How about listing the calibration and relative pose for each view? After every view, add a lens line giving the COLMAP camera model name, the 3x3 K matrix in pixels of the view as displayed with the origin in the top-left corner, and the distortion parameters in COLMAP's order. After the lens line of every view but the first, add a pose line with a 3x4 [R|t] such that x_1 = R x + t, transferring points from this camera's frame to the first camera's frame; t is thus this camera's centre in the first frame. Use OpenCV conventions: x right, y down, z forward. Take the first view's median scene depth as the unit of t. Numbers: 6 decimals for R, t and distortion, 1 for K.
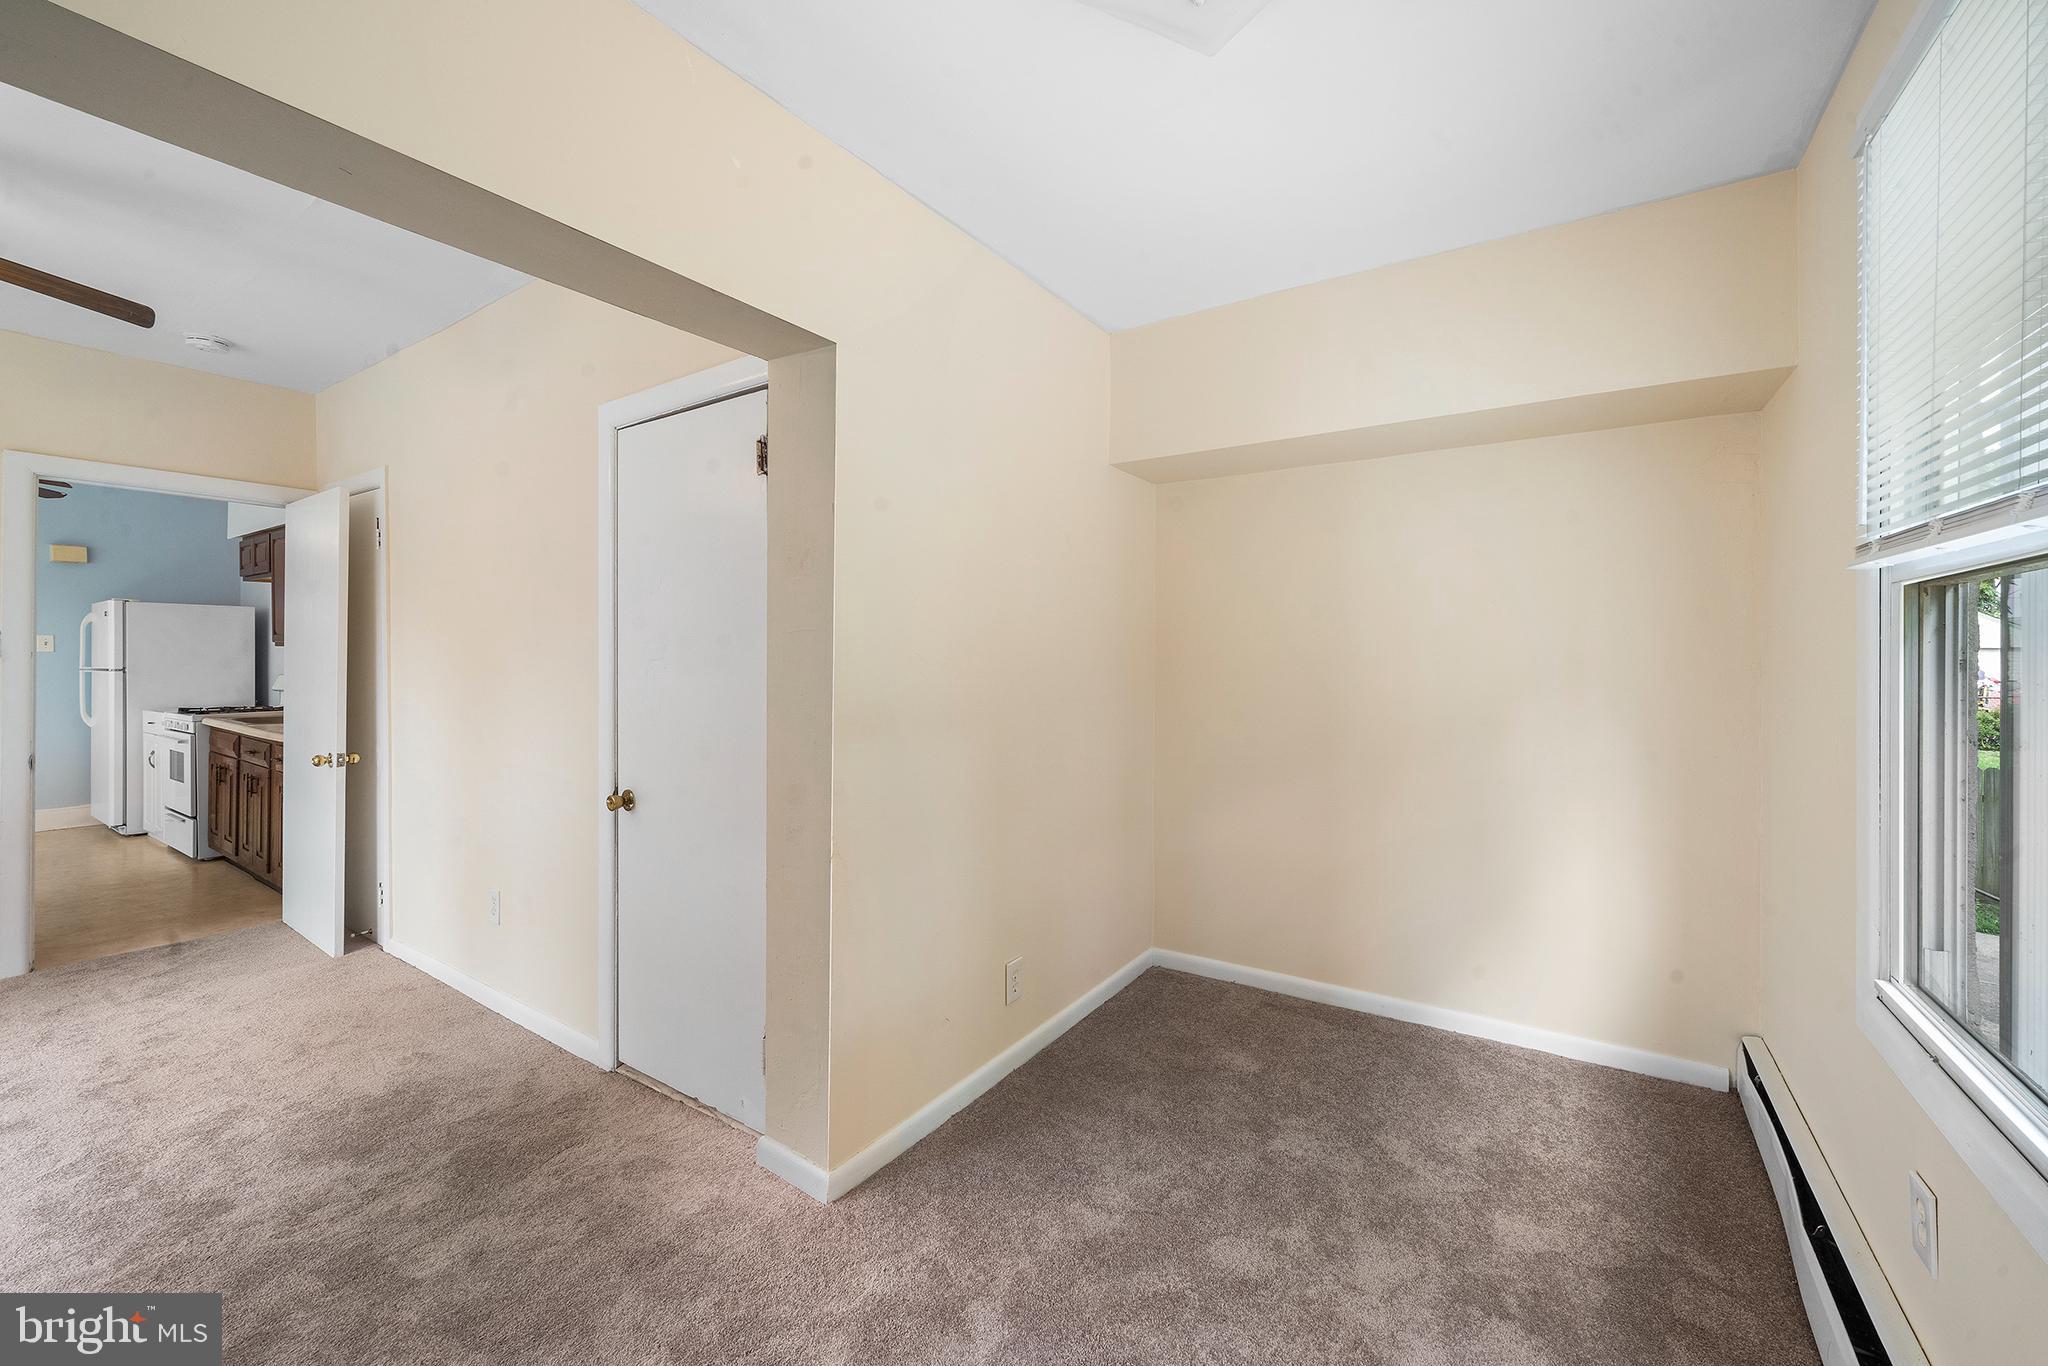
lens RADIAL K [[811.8, 0, 1016.8], [0, 811.8, 658.0], [0, 0, 1]] dist [0.001335, -0.000444]
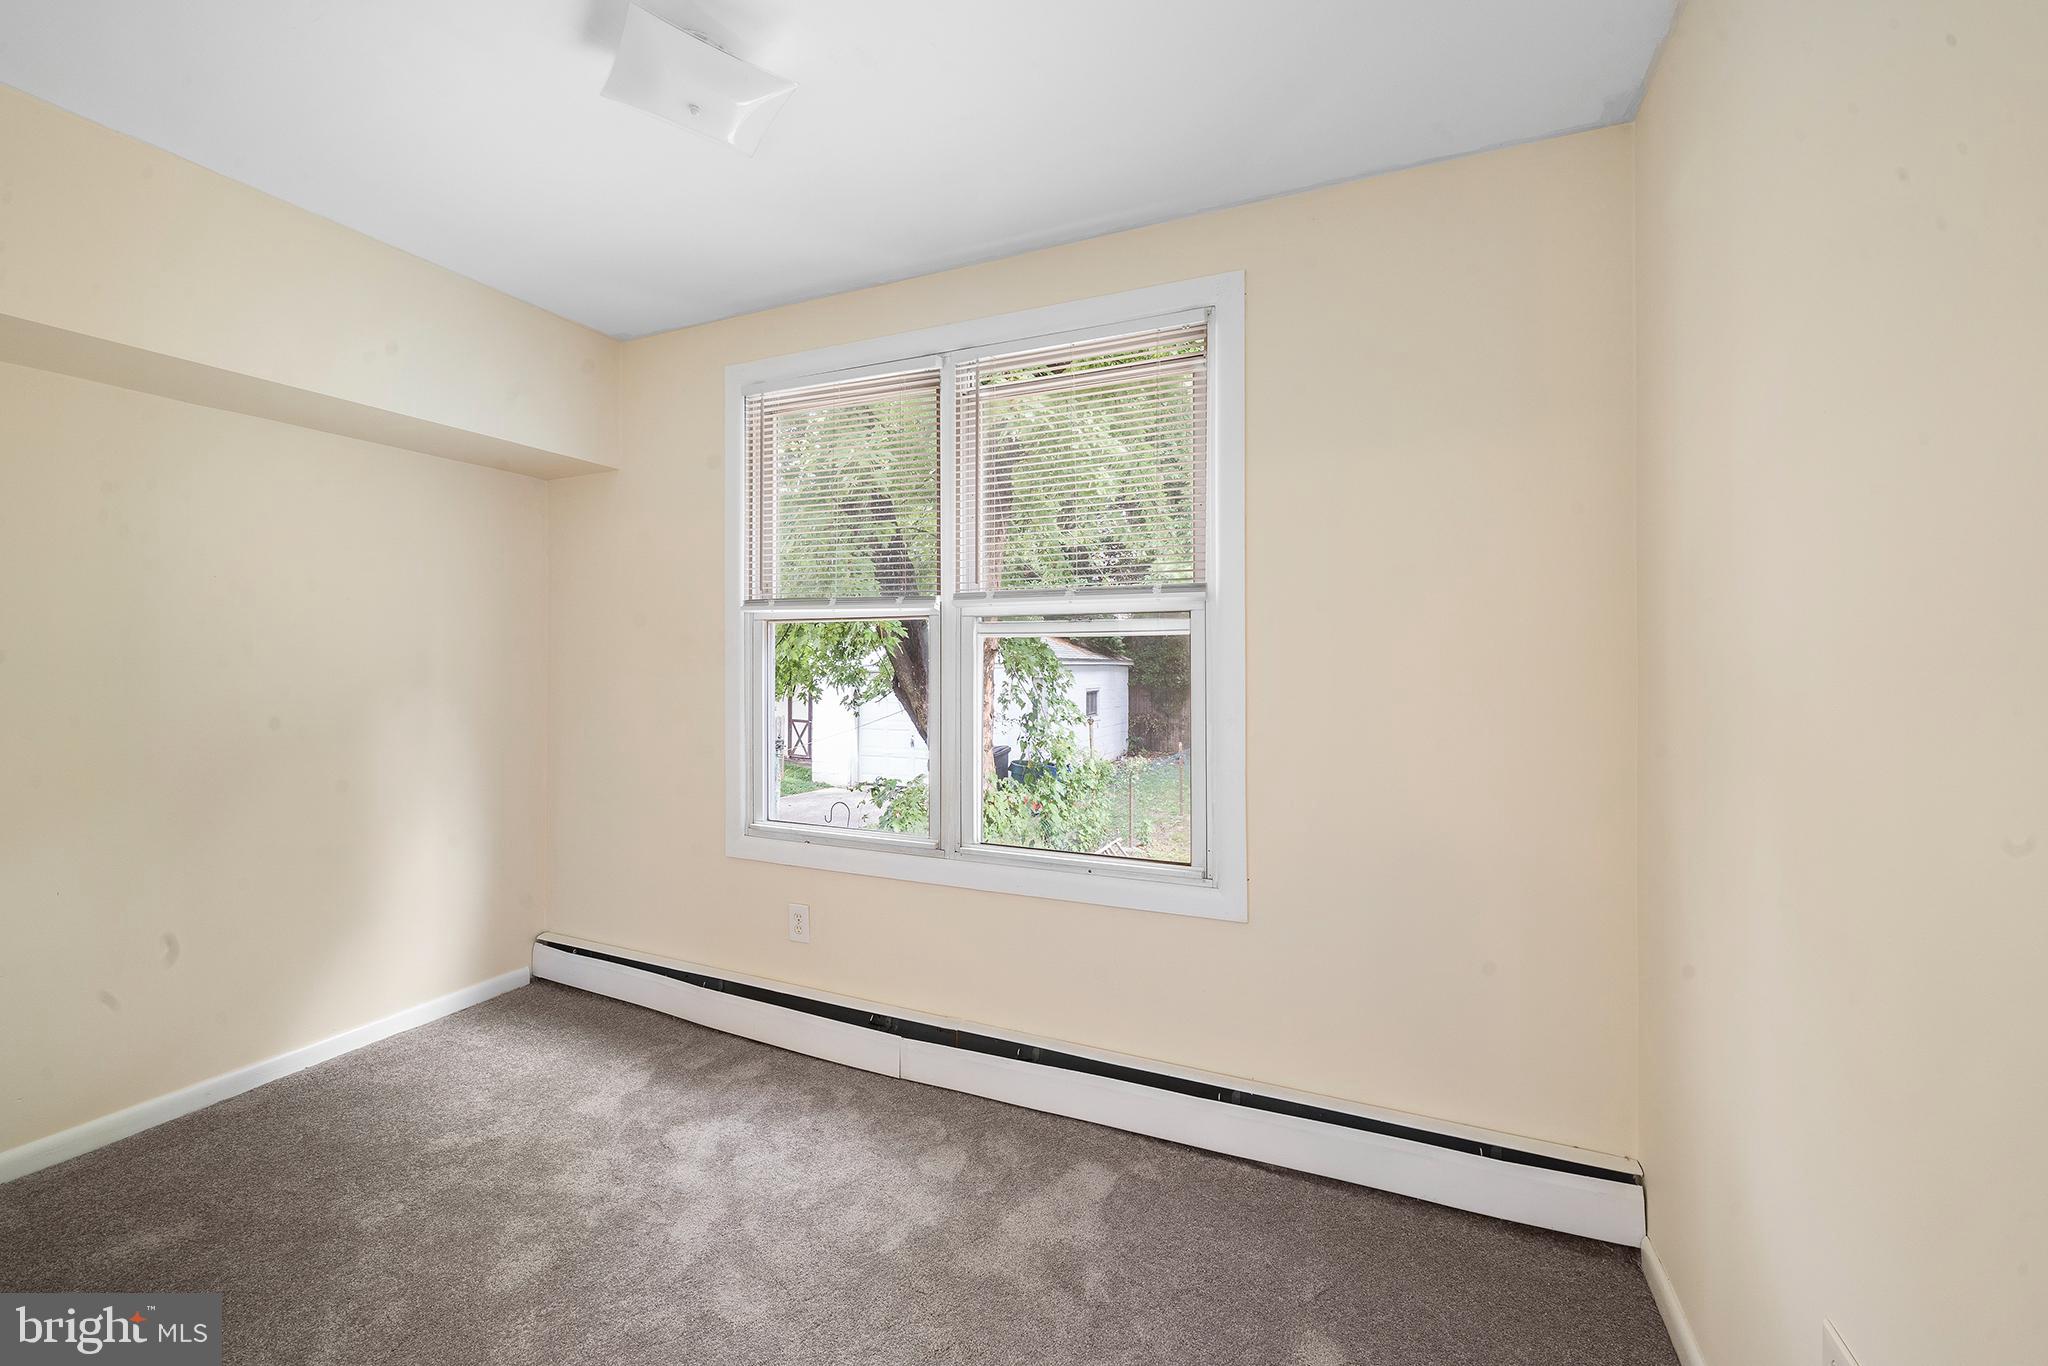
lens RADIAL K [[811.8, 0, 1025.9], [0, 811.8, 672.8], [0, 0, 1]] dist [0.001335, -0.000444]
pose [[-0.172010, -0.007393, 0.985067, -0.583680], [-0.000612, 0.999972, 0.007398, 0.009384], [-0.985095, 0.000670, -0.172010, 0.421491]]
